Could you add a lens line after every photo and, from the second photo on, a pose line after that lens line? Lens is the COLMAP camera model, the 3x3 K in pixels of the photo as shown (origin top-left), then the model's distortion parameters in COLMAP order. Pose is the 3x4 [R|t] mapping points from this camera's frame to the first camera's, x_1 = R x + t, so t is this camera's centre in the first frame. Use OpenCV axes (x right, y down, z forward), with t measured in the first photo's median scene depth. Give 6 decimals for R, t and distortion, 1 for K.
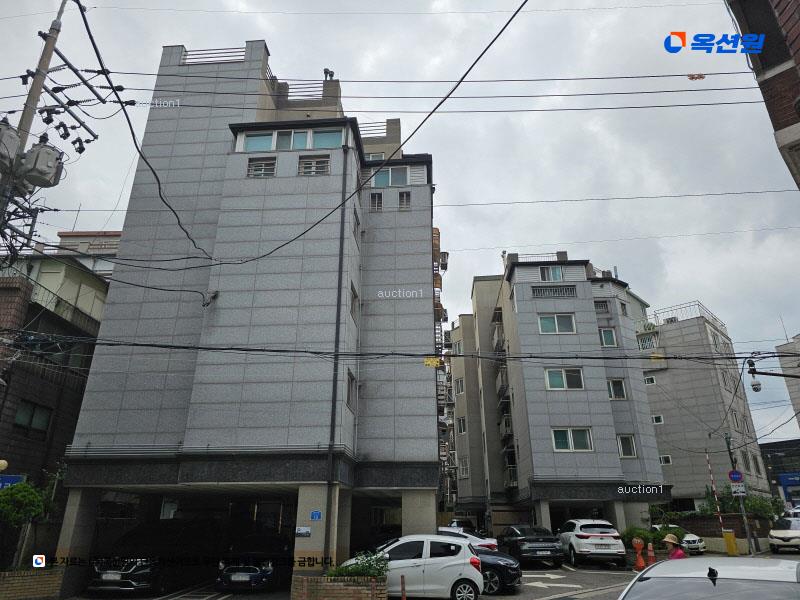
lens RADIAL K [[533.0, 0, 402.3], [0, 533.0, 290.8], [0, 0, 1]] dist [0.056684, -0.002657]
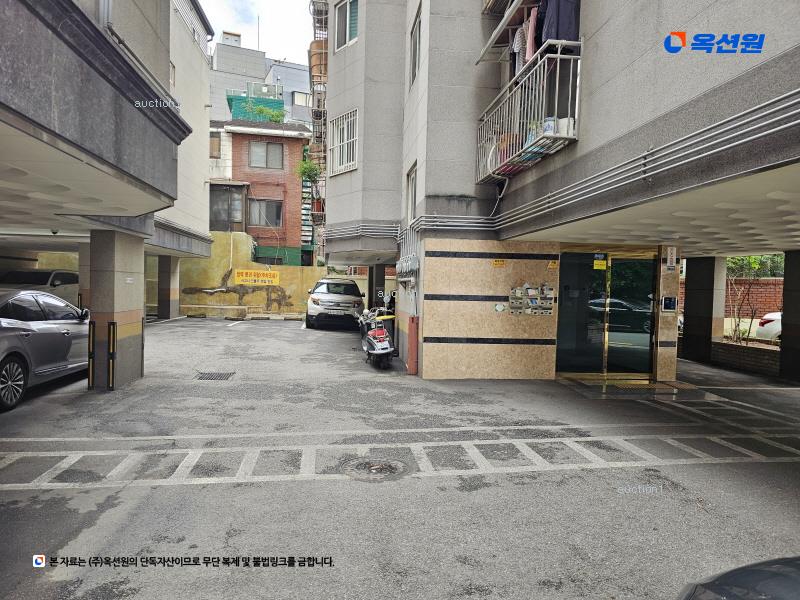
lens RADIAL K [[533.0, 0, 402.3], [0, 533.0, 290.8], [0, 0, 1]] dist [0.056684, -0.002657]
pose [[0.982351, 0.030170, 0.184596, 0.091142], [-0.102406, 0.912604, 0.395812, 0.278949], [-0.156521, -0.407730, 0.899587, 0.653009]]
